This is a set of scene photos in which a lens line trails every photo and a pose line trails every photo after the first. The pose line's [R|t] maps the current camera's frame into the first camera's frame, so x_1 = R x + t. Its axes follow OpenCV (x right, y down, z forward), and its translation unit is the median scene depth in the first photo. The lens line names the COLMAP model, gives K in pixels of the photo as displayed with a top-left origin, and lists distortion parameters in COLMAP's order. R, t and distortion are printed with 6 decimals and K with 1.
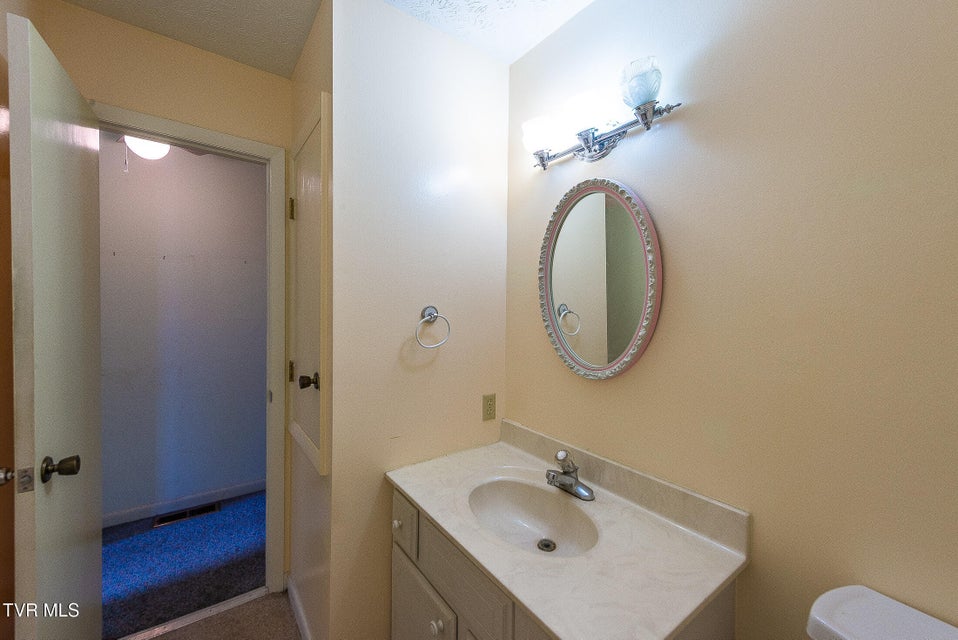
lens RADIAL K [[376.0, 0, 473.8], [0, 376.0, 307.9], [0, 0, 1]] dist [0.000626, -0.000052]
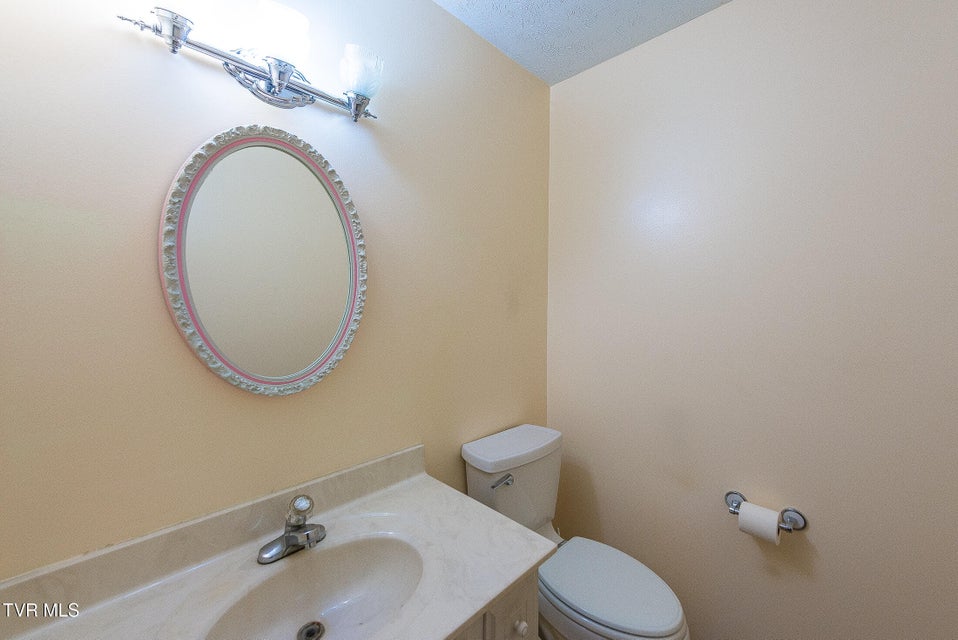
lens RADIAL K [[376.0, 0, 473.8], [0, 376.0, 307.9], [0, 0, 1]] dist [0.000626, -0.000052]
pose [[-0.174707, -0.030601, 0.984145, -0.535228], [-0.008879, 0.999525, 0.029503, -0.015241], [-0.984580, -0.003584, -0.174896, 0.798950]]
